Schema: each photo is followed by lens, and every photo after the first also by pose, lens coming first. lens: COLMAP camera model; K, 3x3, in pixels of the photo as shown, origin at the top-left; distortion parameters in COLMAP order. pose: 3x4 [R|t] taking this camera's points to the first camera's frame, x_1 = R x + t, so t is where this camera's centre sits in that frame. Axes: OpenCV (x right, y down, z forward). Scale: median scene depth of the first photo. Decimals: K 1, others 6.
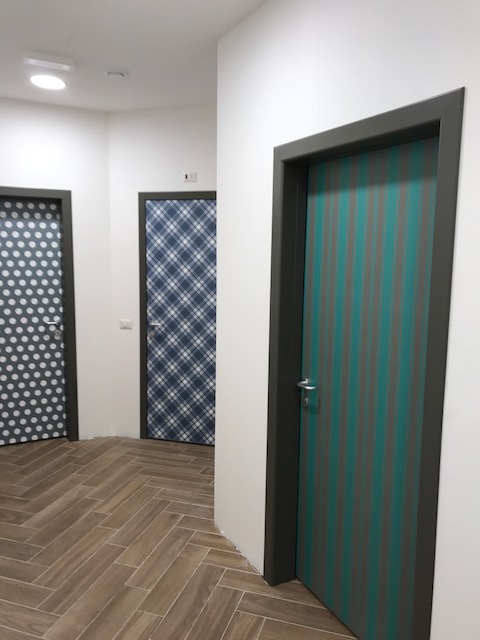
lens RADIAL K [[520.8, 0, 238.5], [0, 520.8, 316.5], [0, 0, 1]] dist [0.027100, -0.033048]
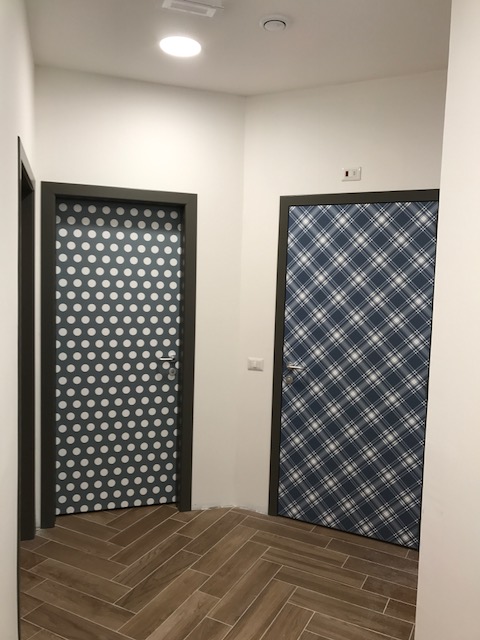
lens RADIAL K [[520.8, 0, 242.8], [0, 520.8, 322.4], [0, 0, 1]] dist [0.027100, -0.033048]
pose [[0.985740, 0.034689, -0.164659, -0.112239], [-0.041695, 0.998358, -0.039284, -0.017152], [0.163026, 0.045589, 0.985568, 0.233051]]
